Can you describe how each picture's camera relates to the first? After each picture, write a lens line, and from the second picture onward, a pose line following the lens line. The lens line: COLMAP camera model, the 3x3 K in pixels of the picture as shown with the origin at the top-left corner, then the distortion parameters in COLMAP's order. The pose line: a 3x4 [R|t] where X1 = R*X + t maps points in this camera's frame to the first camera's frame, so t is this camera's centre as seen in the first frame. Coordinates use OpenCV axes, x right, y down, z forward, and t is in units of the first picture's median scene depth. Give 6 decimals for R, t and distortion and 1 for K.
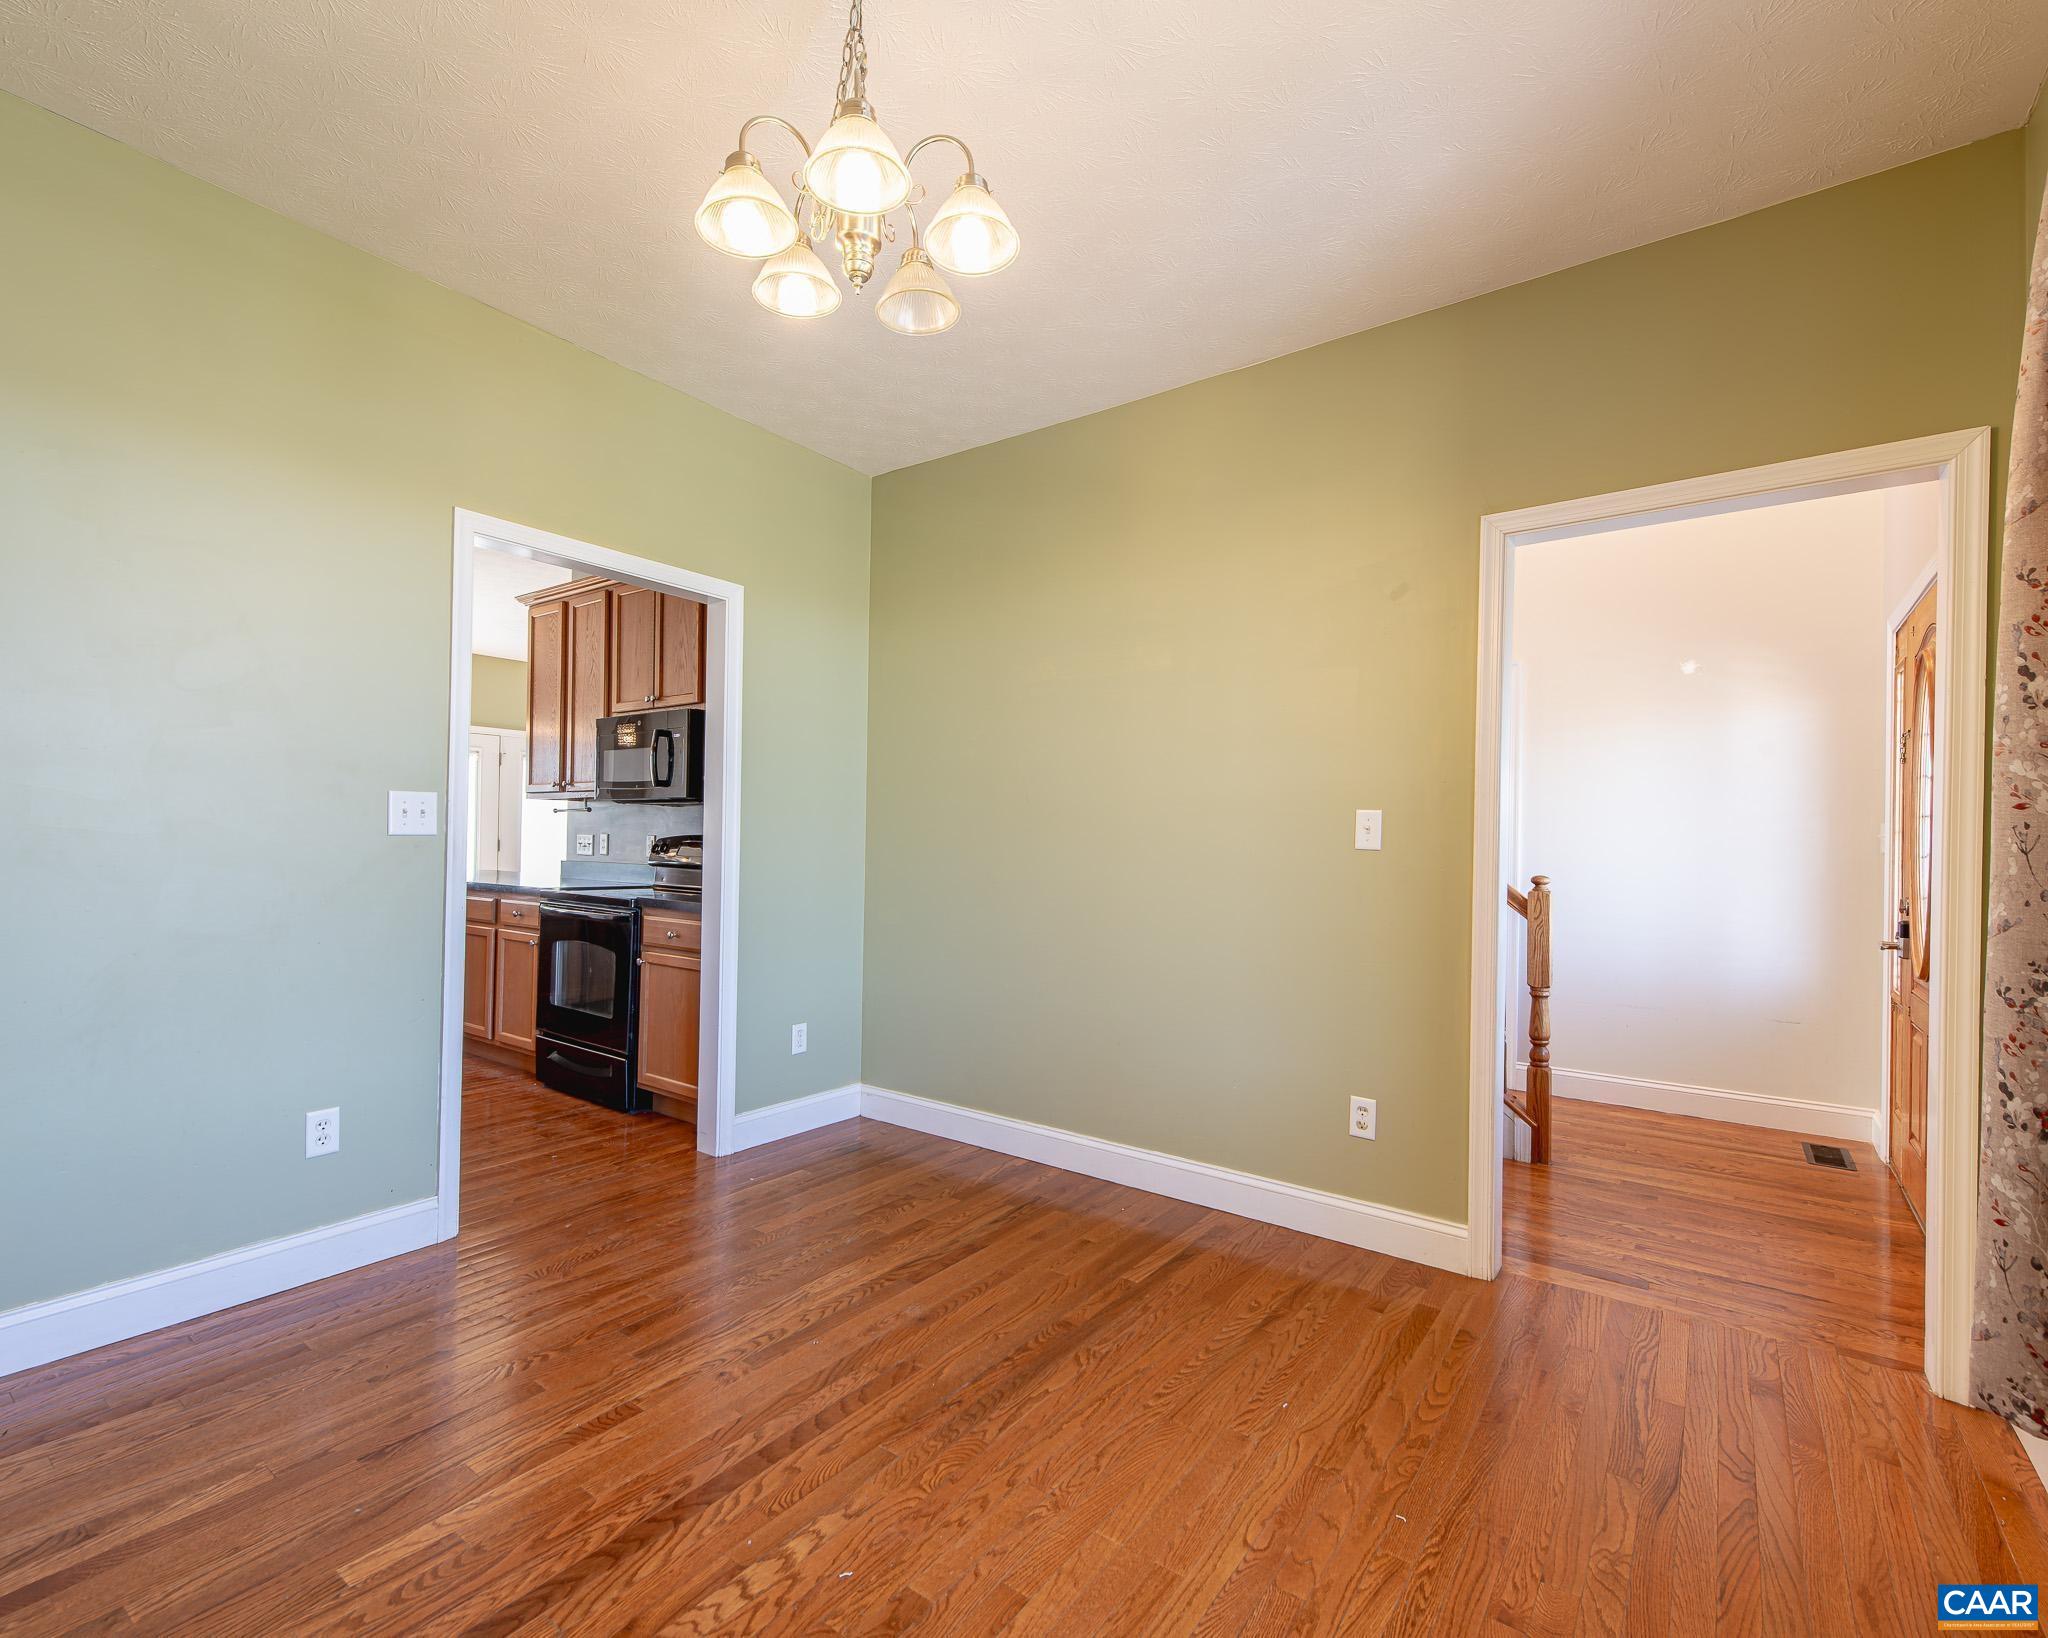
lens RADIAL K [[958.4, 0, 1015.2], [0, 958.4, 819.7], [0, 0, 1]] dist [0.013228, -0.005060]
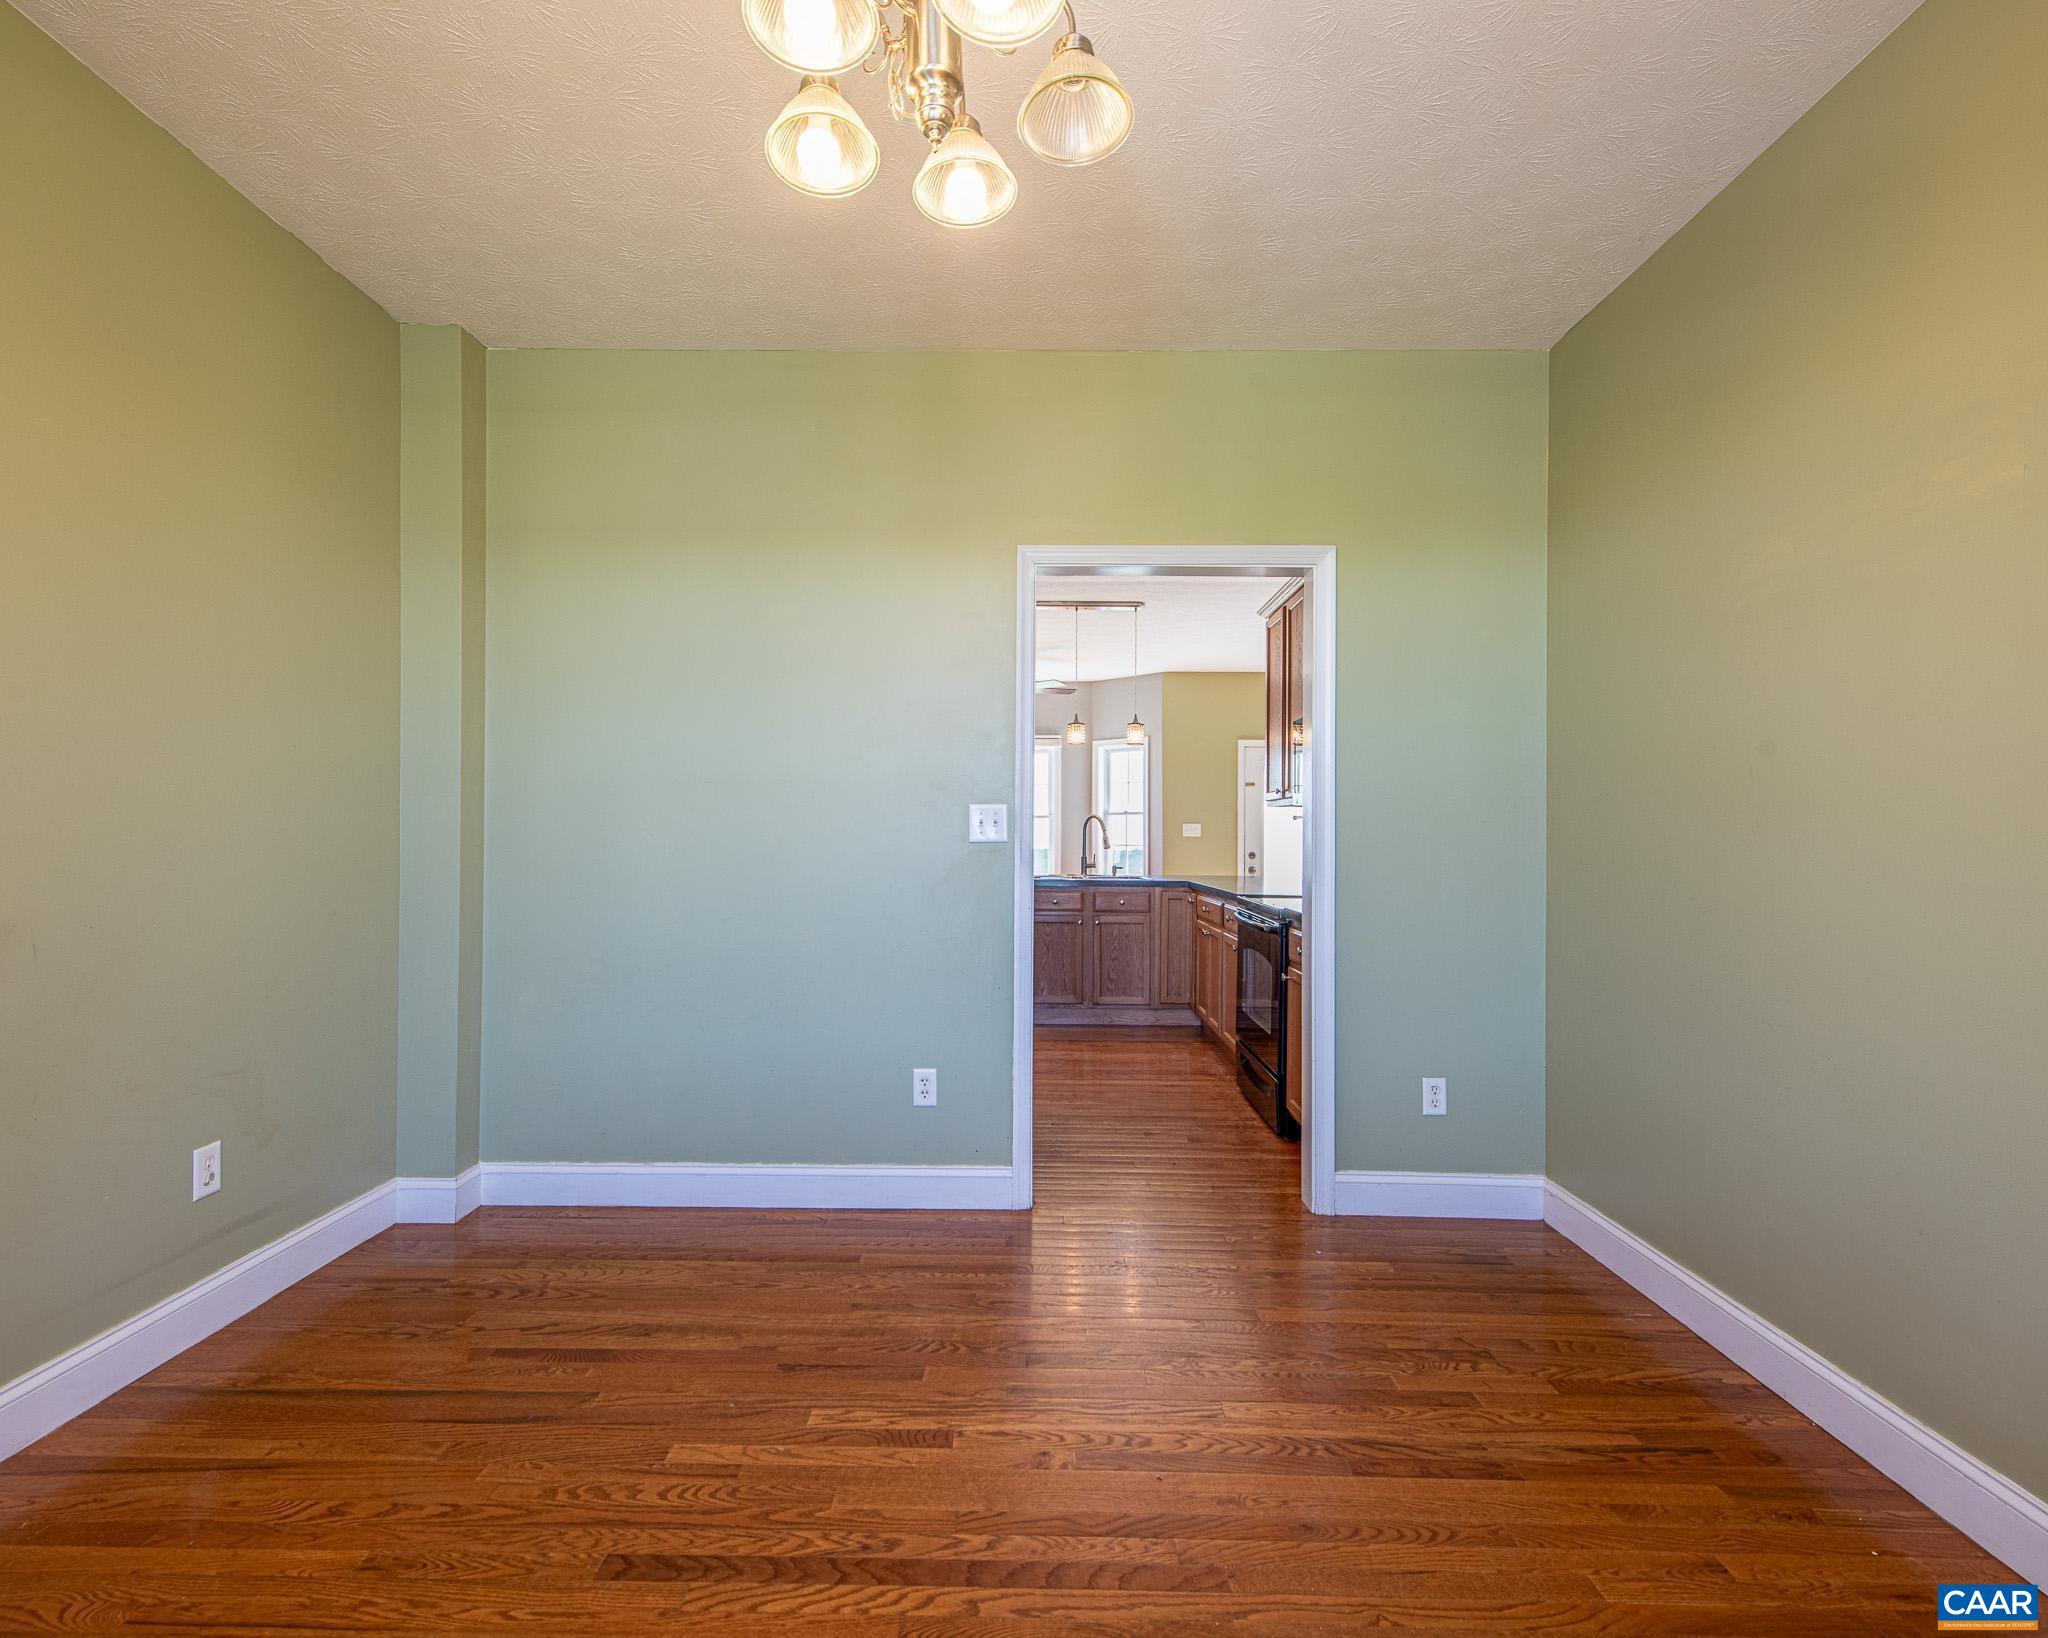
lens RADIAL K [[958.4, 0, 1011.9], [0, 958.4, 828.4], [0, 0, 1]] dist [0.013228, -0.005060]
pose [[0.584092, -0.016822, -0.811513, 0.338537], [0.018711, 0.999799, -0.007258, 0.008617], [0.811472, -0.010945, 0.584289, 0.394449]]
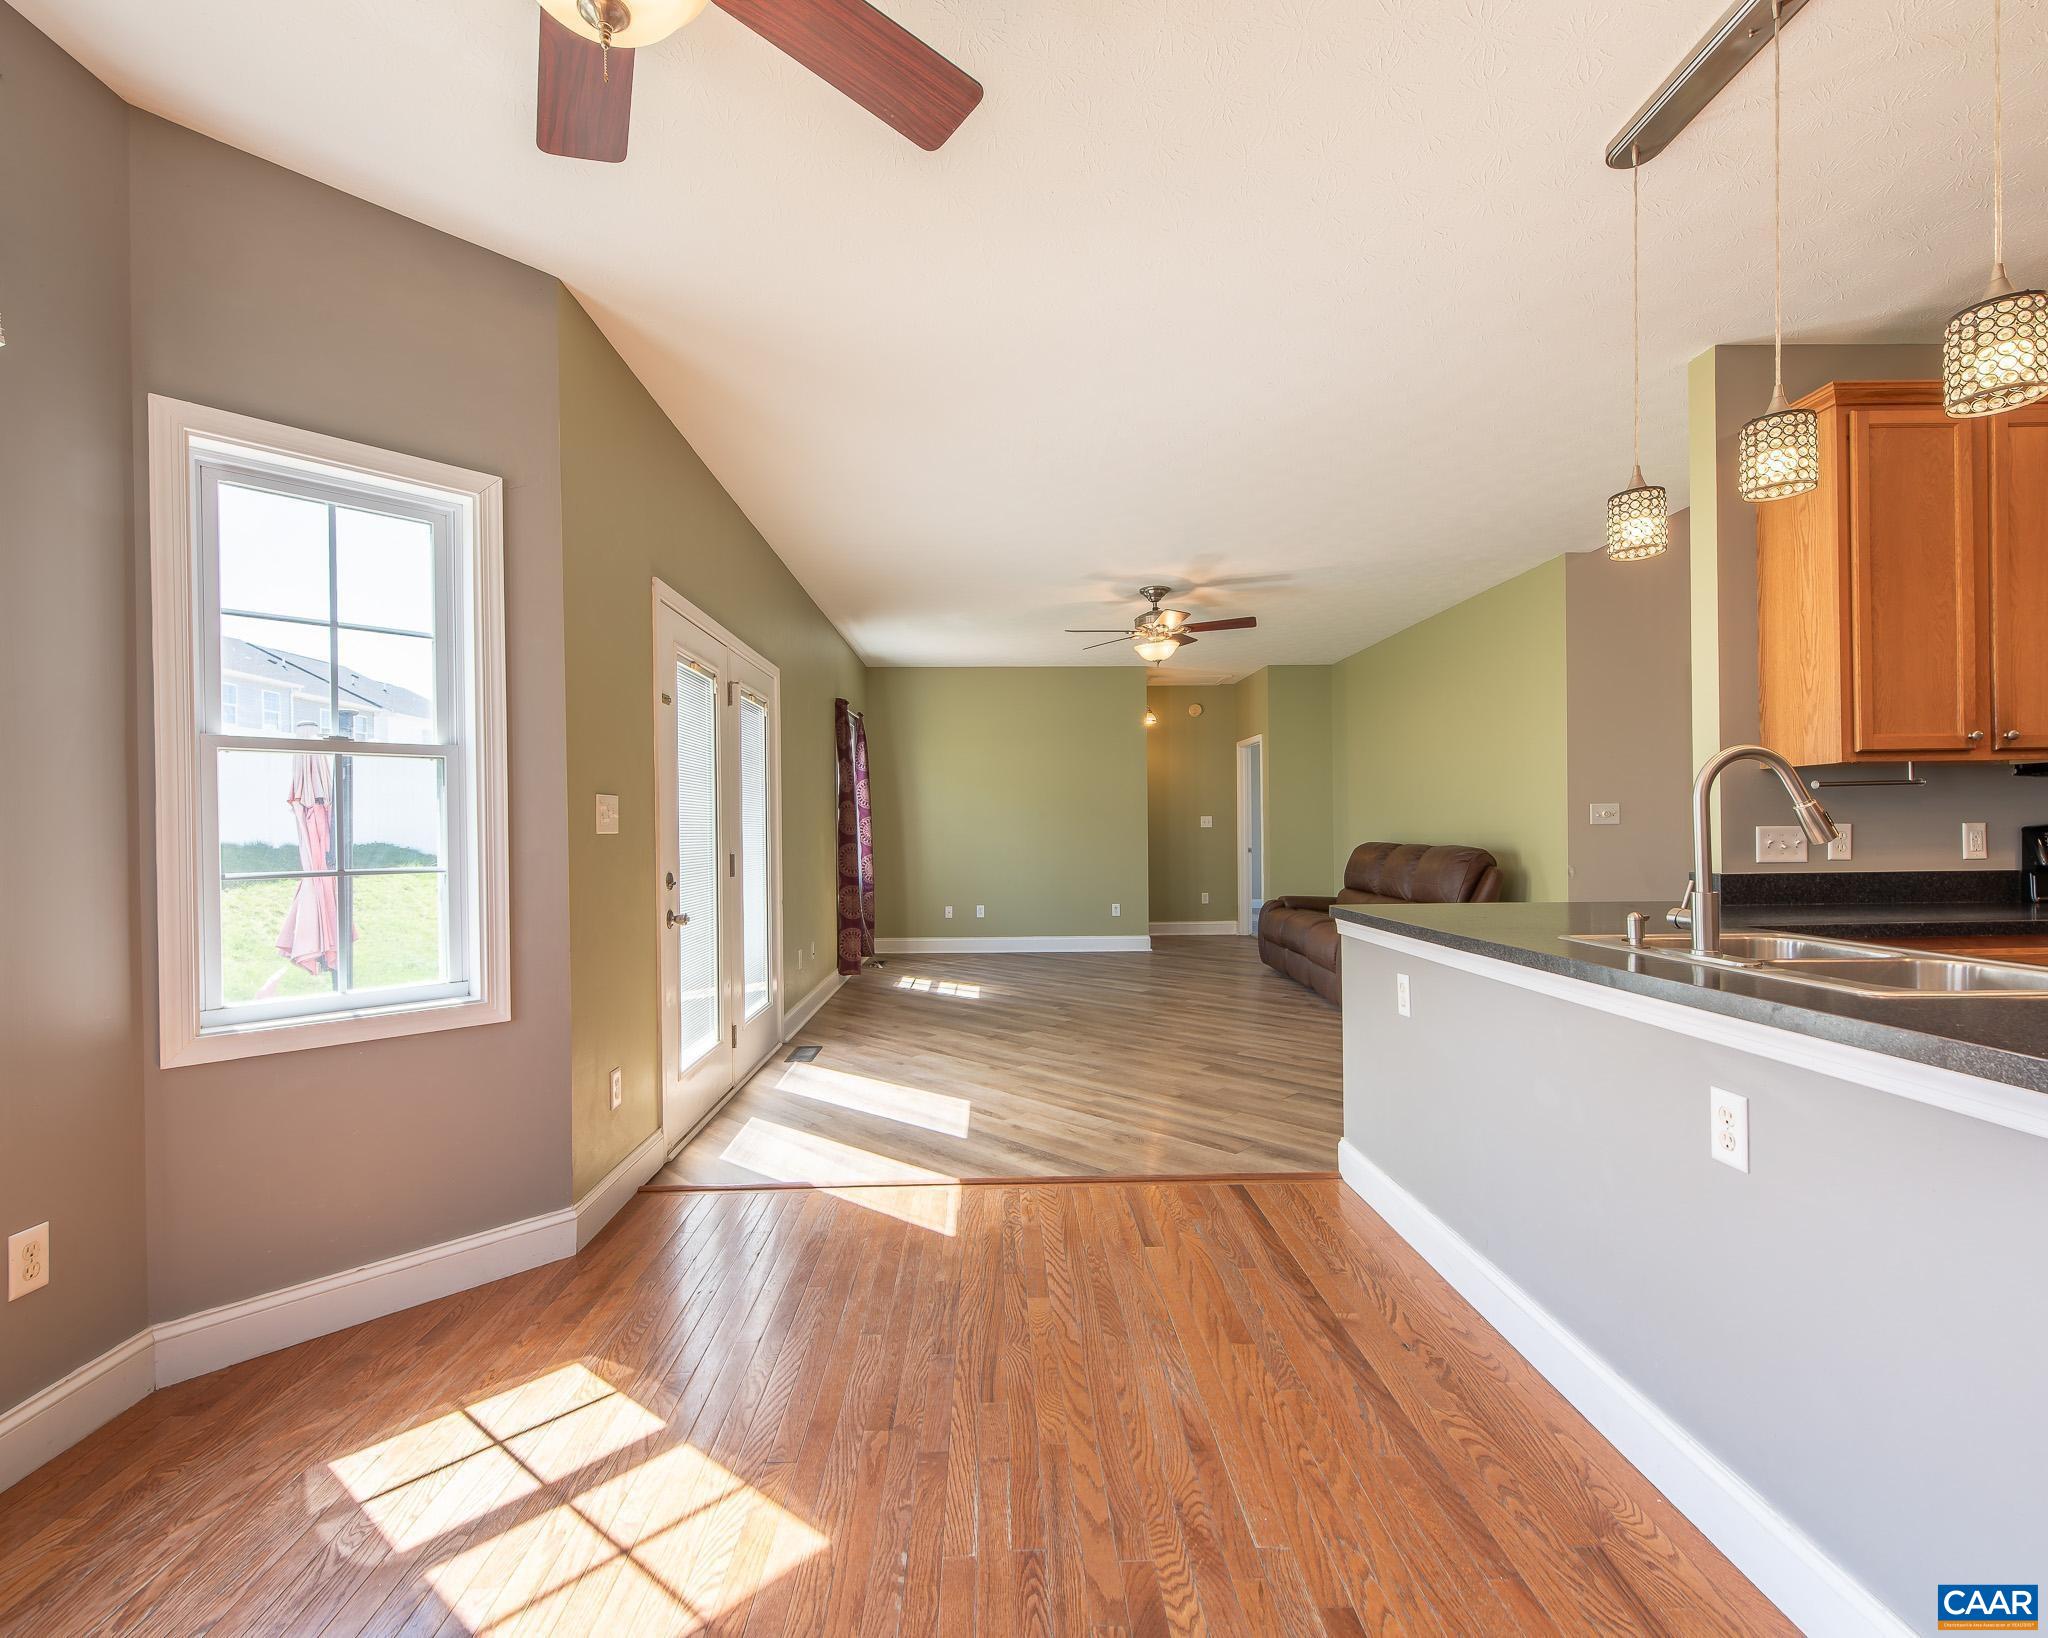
lens RADIAL K [[958.4, 0, 1012.2], [0, 958.4, 828.2], [0, 0, 1]] dist [0.013228, -0.005060]
pose [[0.789175, -0.019853, 0.613847, -2.556174], [0.010499, 0.999767, 0.018836, 0.001949], [-0.614079, -0.008420, 0.789200, 1.814573]]
